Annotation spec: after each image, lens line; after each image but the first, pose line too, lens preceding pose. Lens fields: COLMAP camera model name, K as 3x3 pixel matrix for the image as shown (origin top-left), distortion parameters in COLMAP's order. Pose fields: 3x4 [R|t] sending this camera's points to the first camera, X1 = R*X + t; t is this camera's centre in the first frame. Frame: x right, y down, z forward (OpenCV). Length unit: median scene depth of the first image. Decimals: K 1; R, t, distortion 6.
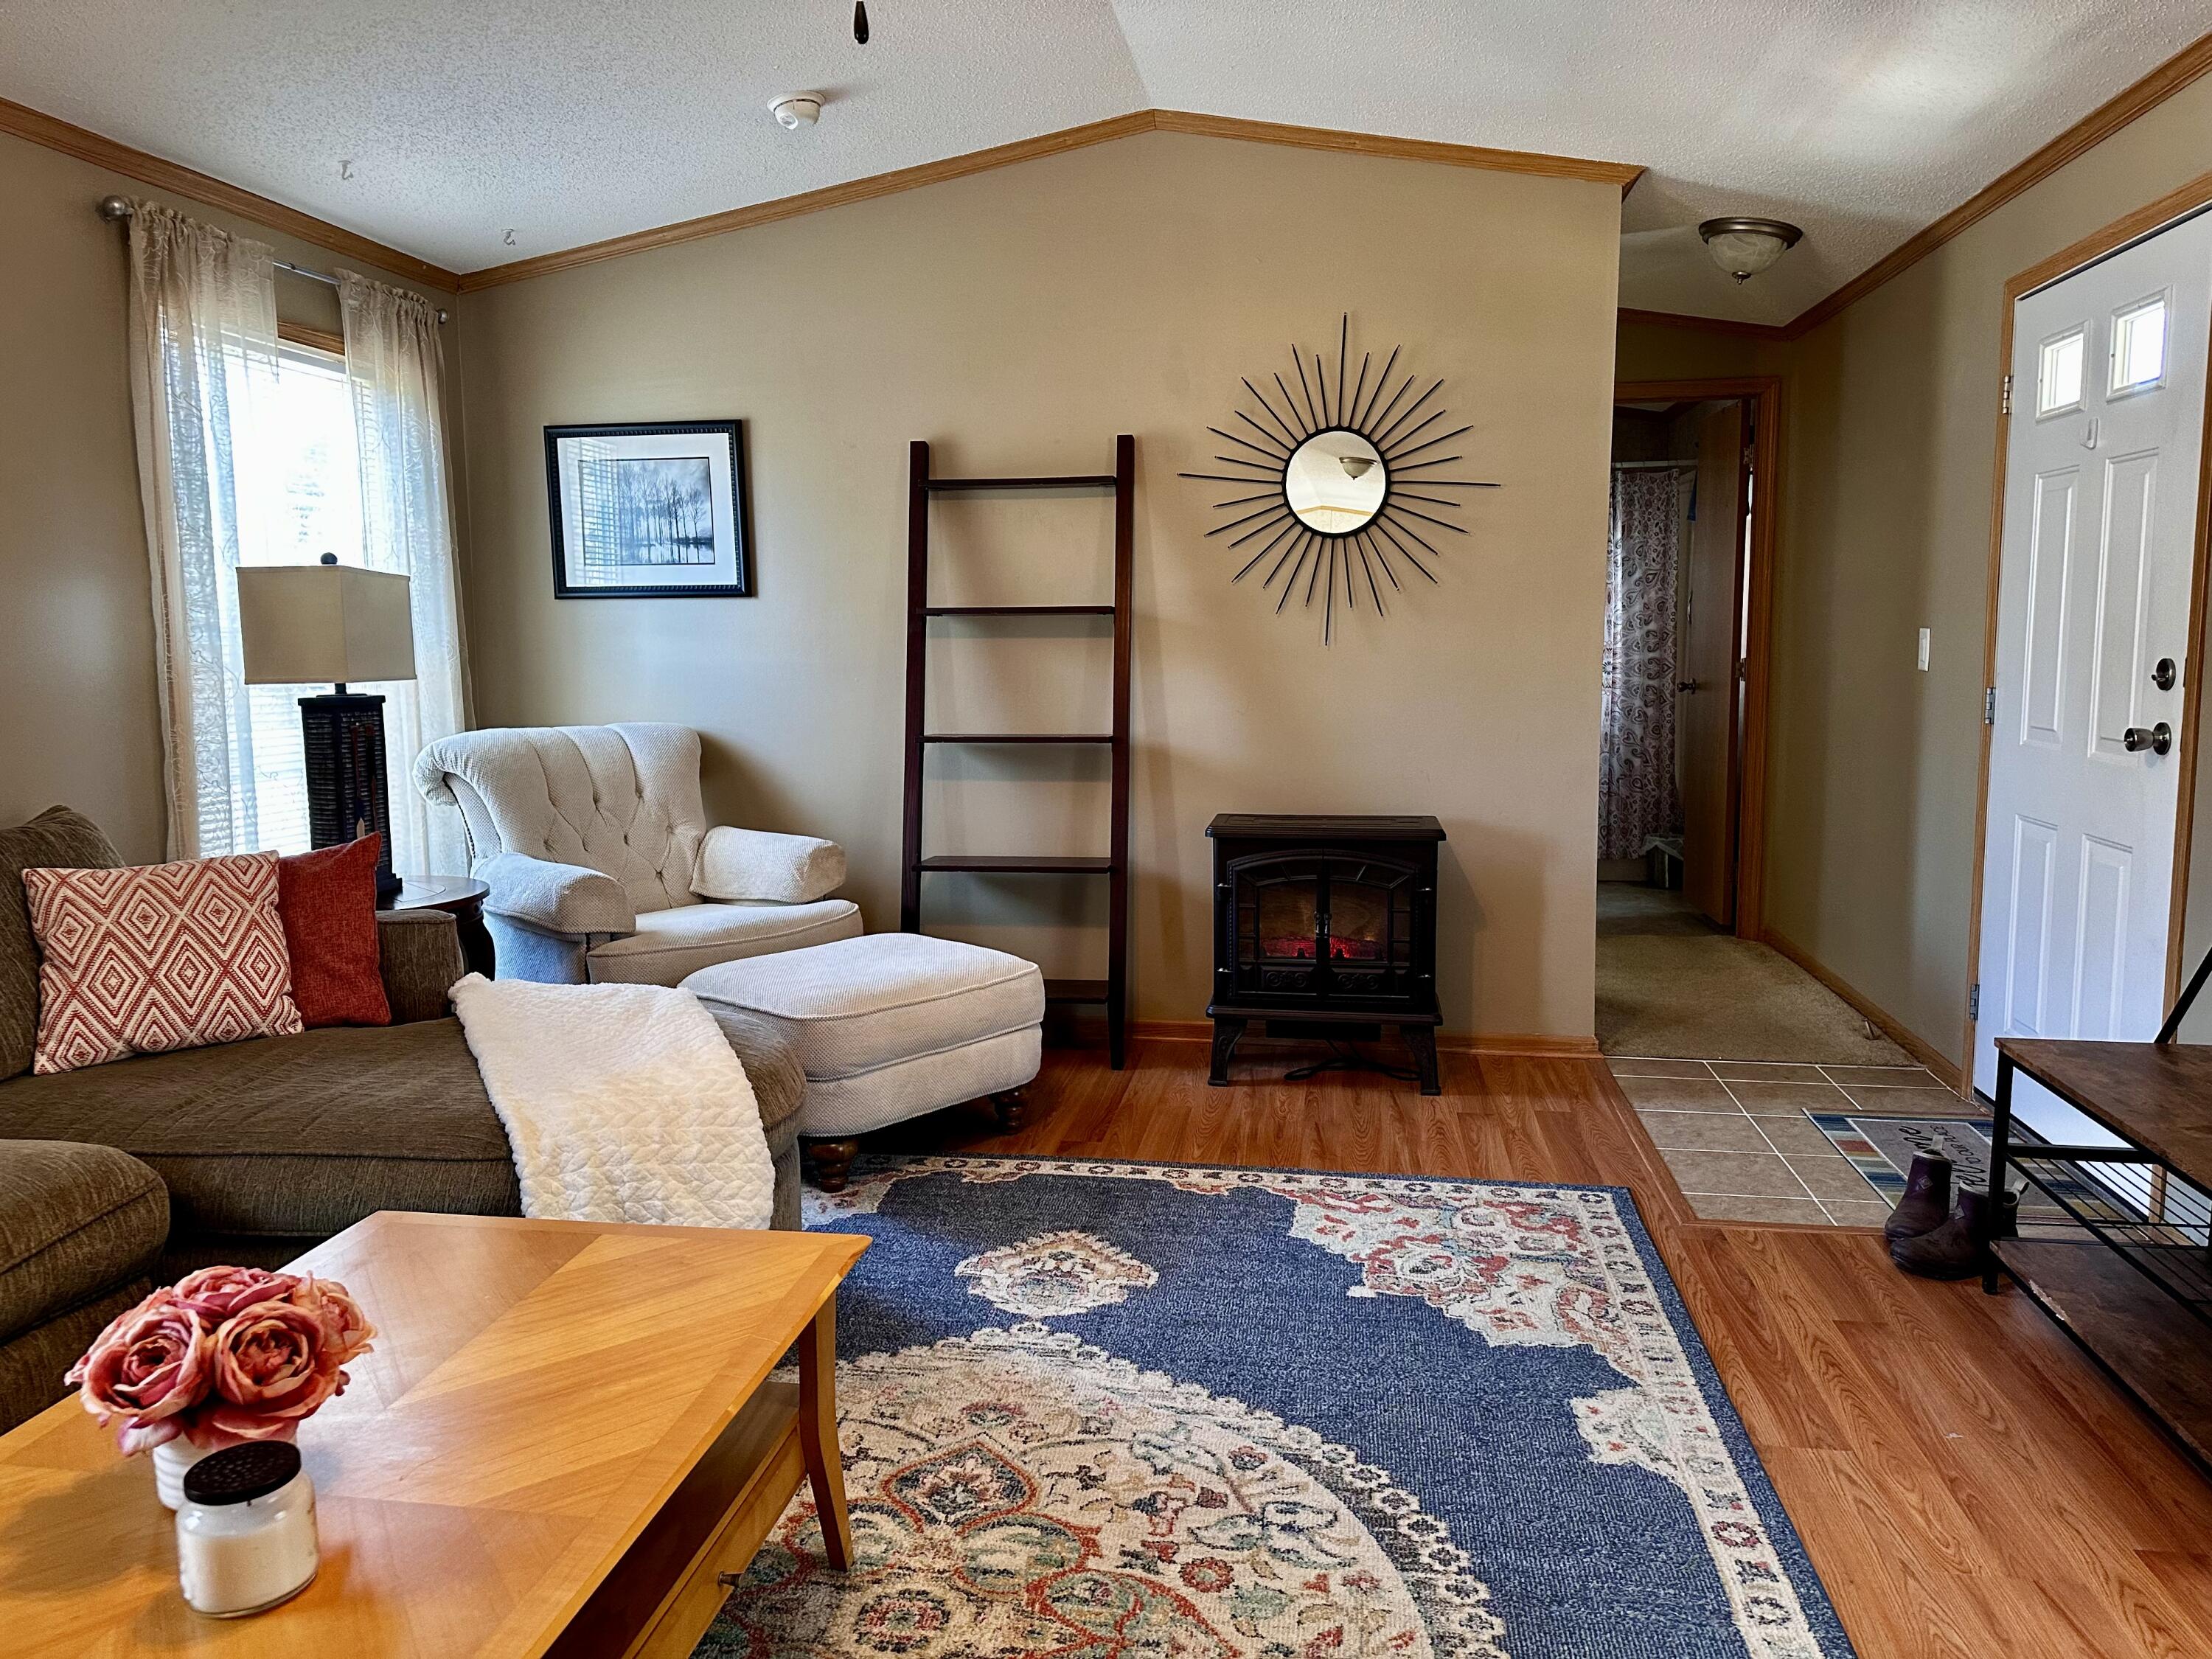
lens RADIAL K [[1547.1, 0, 1105.3], [0, 1547.1, 826.2], [0, 0, 1]] dist [0.059047, -0.068371]
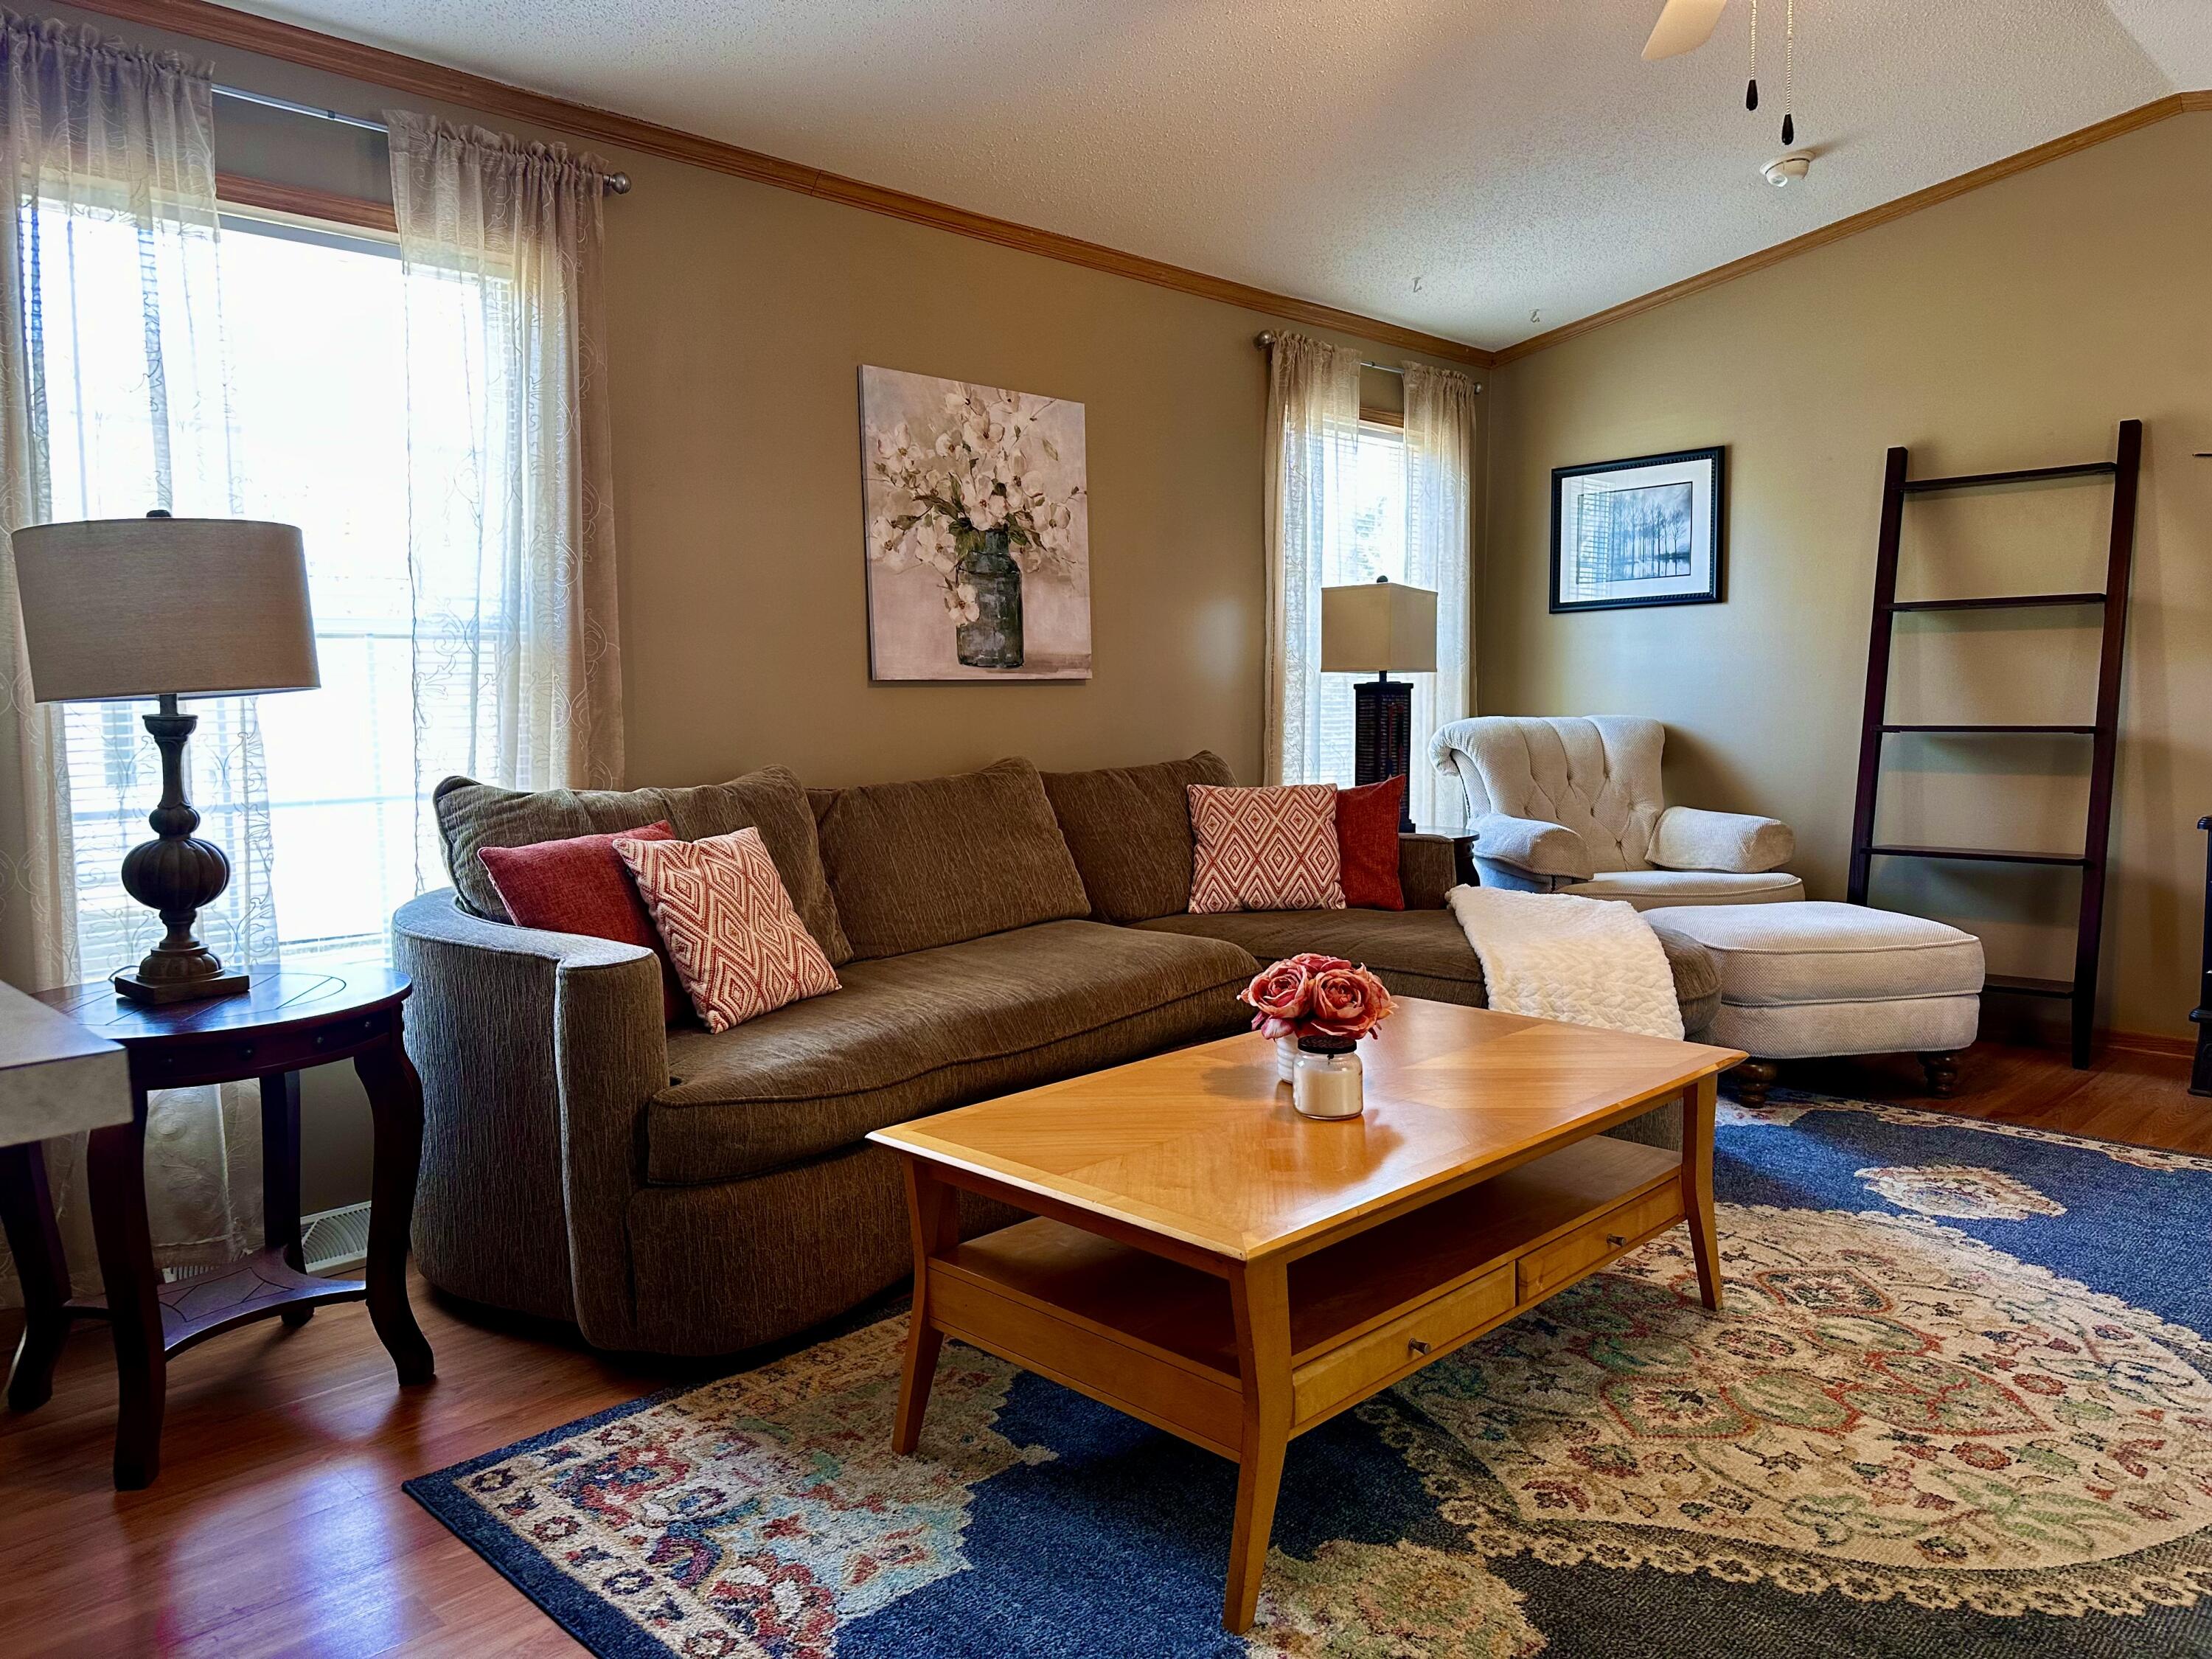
lens RADIAL K [[1547.1, 0, 1092.3], [0, 1547.1, 833.4], [0, 0, 1]] dist [0.059047, -0.068371]
pose [[0.810599, 0.050804, -0.583394, 0.103315], [-0.069677, 0.997520, -0.009946, 0.090308], [0.581442, 0.048711, 0.812128, -0.249583]]
